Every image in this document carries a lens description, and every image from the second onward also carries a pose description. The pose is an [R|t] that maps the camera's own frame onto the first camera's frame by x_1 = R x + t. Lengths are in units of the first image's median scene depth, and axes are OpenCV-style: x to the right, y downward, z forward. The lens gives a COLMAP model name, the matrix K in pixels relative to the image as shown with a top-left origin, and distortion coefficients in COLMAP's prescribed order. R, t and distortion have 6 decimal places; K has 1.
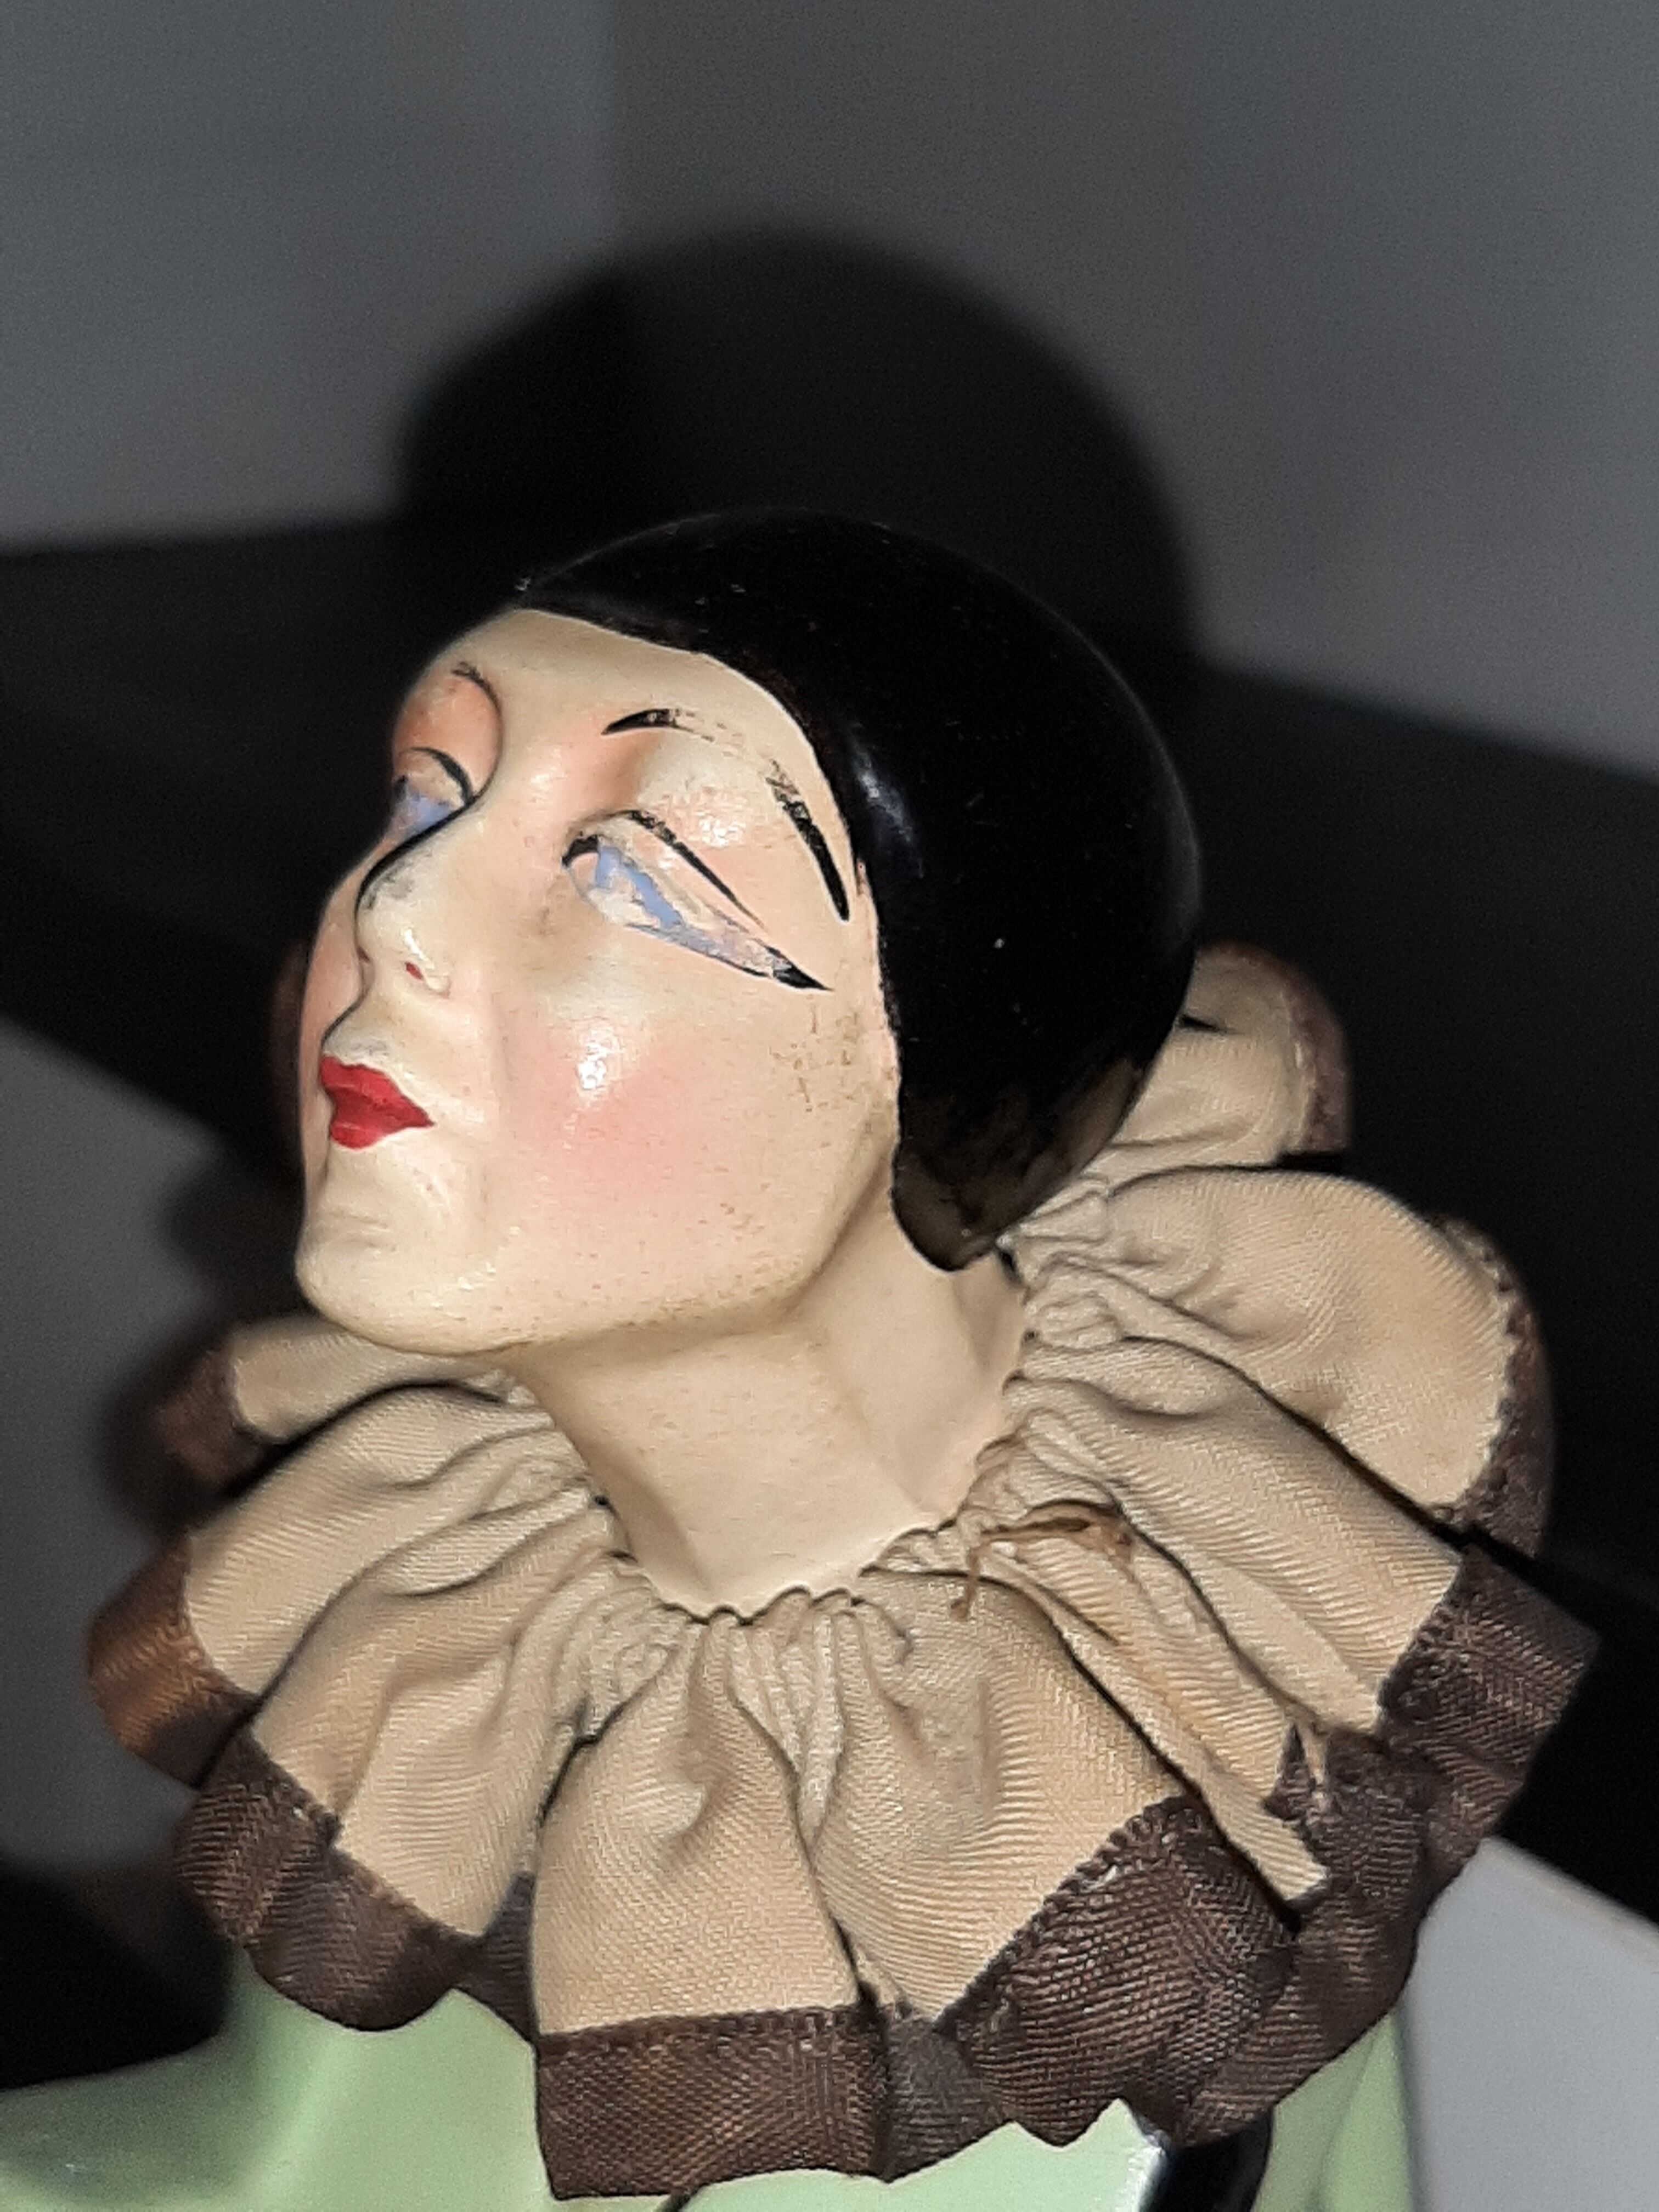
lens RADIAL K [[4361.1, 0, 829.5], [0, 4361.1, 1106.0], [0, 0, 1]] dist [0.417667, -3.440809]
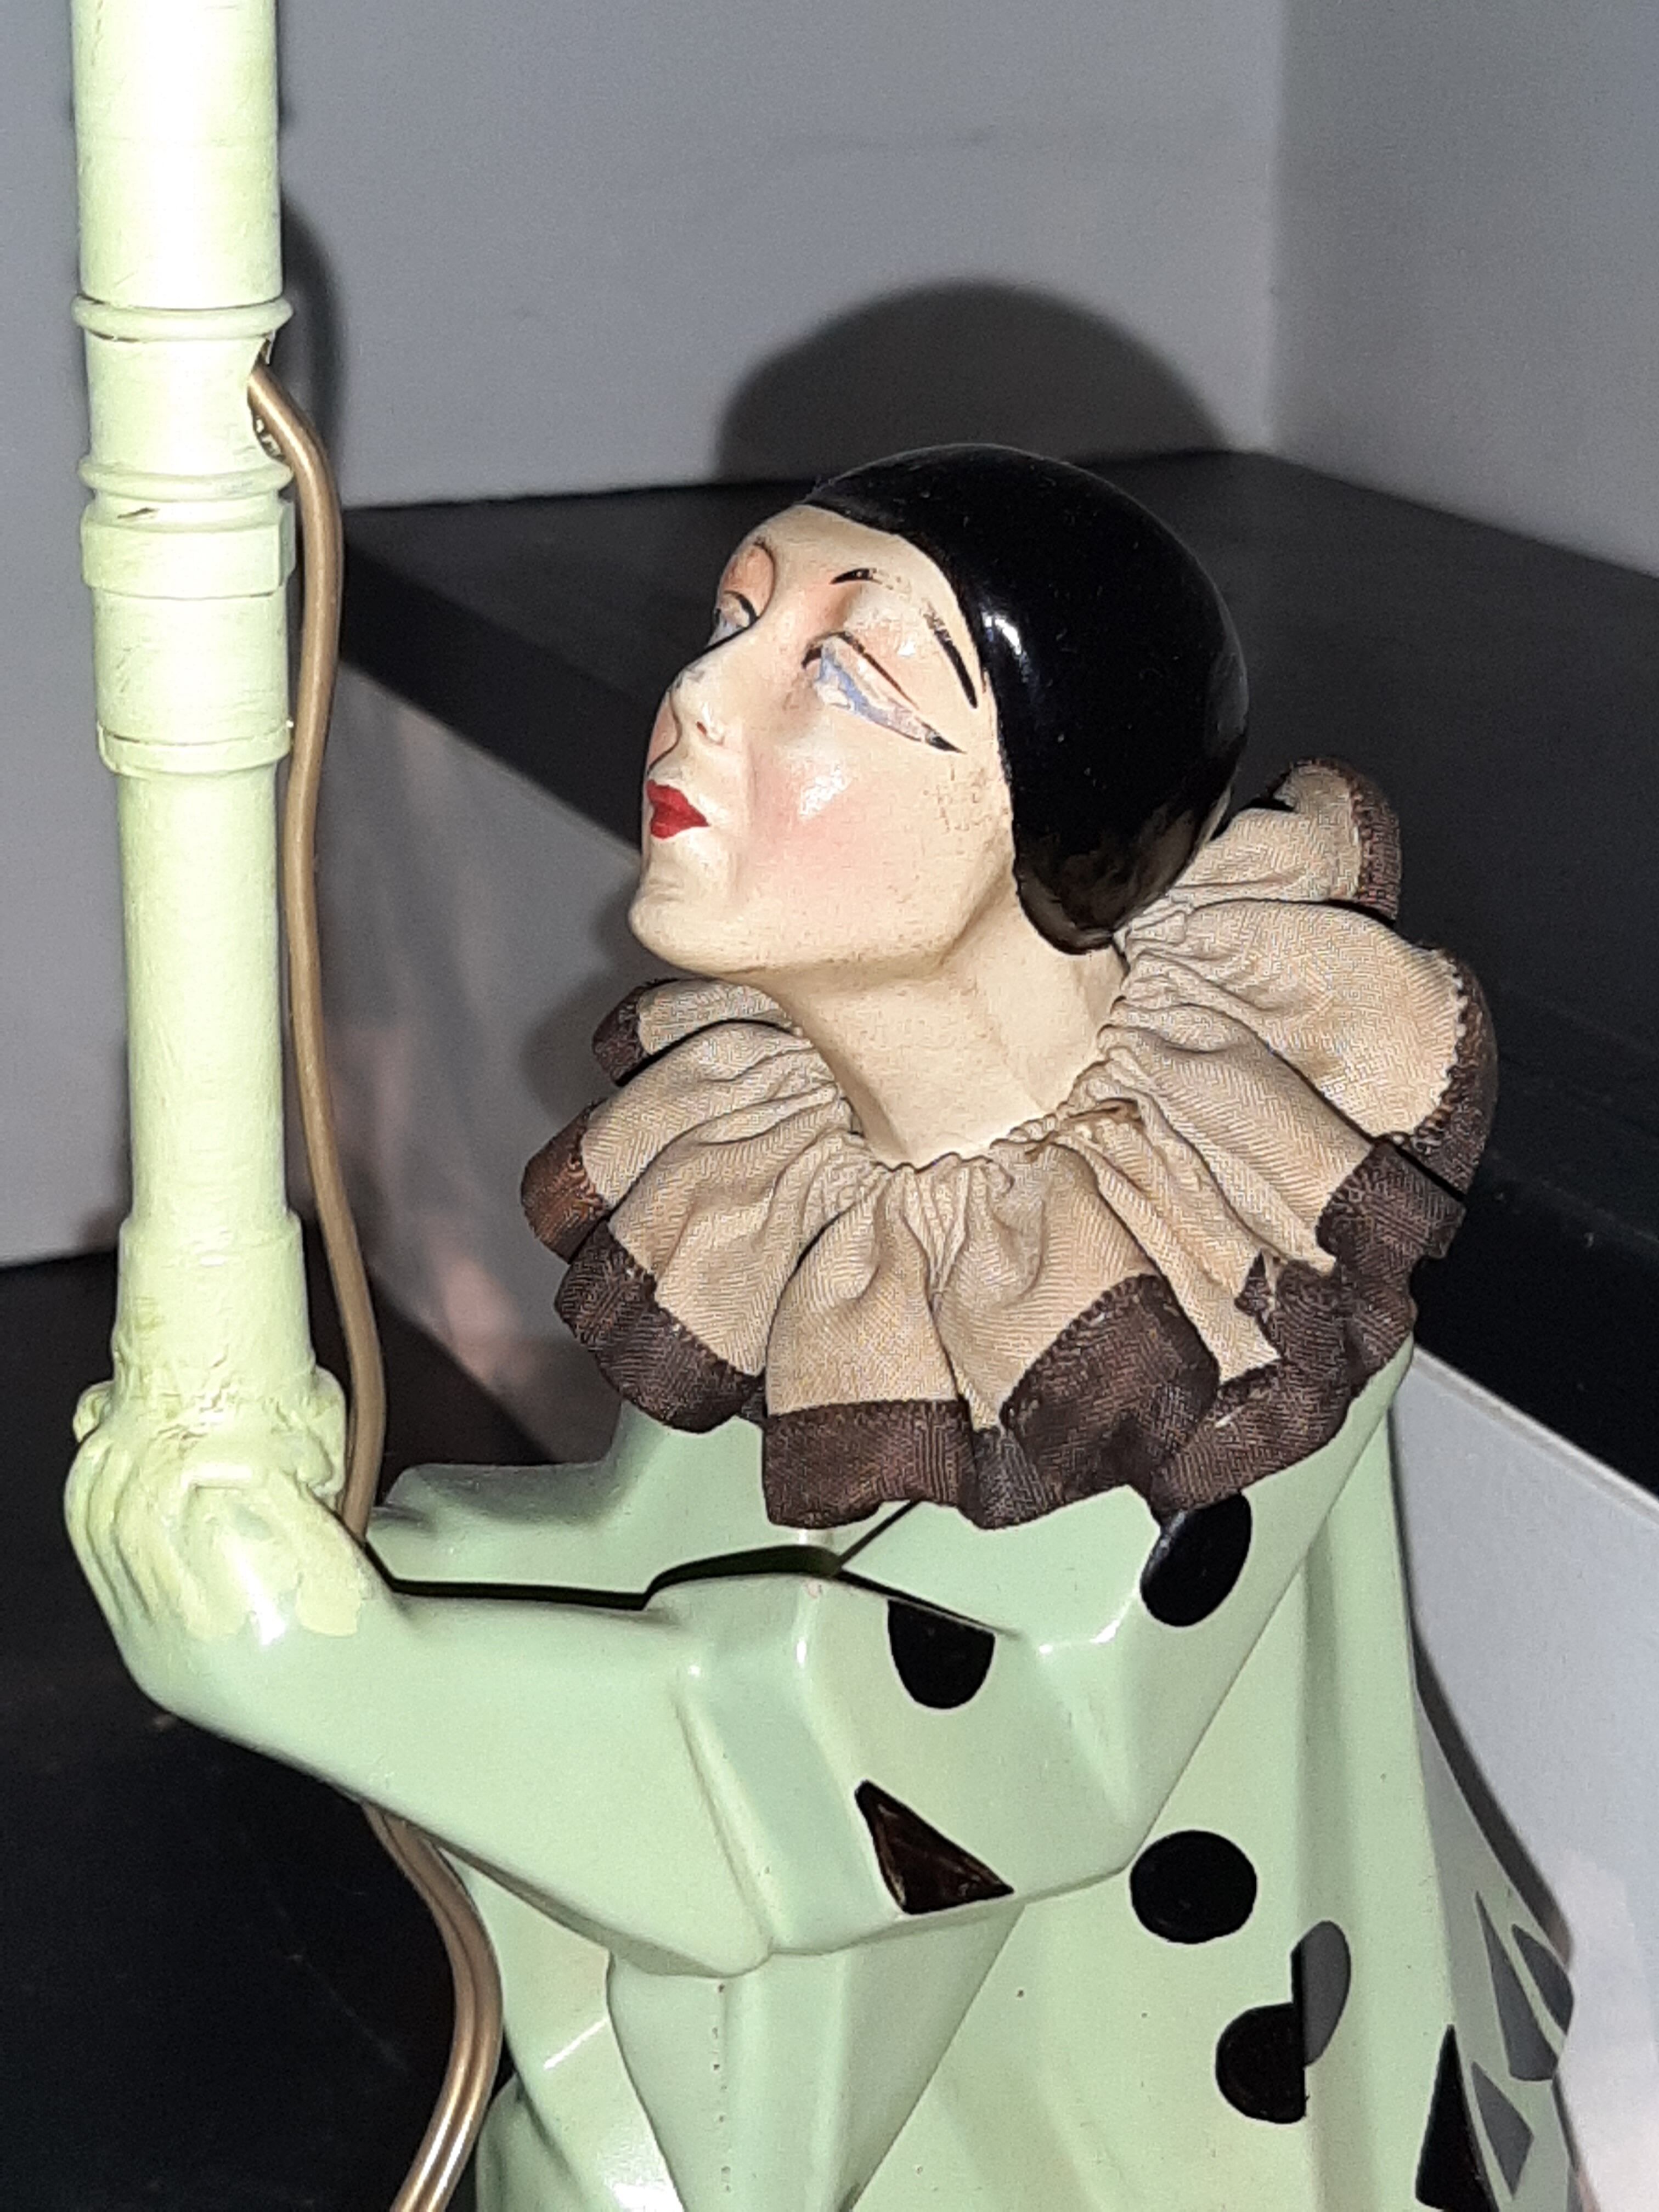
lens RADIAL K [[4361.1, 0, 829.5], [0, 4361.1, 1106.0], [0, 0, 1]] dist [0.417667, -3.440809]
pose [[0.981533, 0.059324, -0.181862, 0.238360], [-0.057466, 0.998228, 0.015472, 0.076077], [0.182458, -0.004735, 0.983202, -0.538873]]
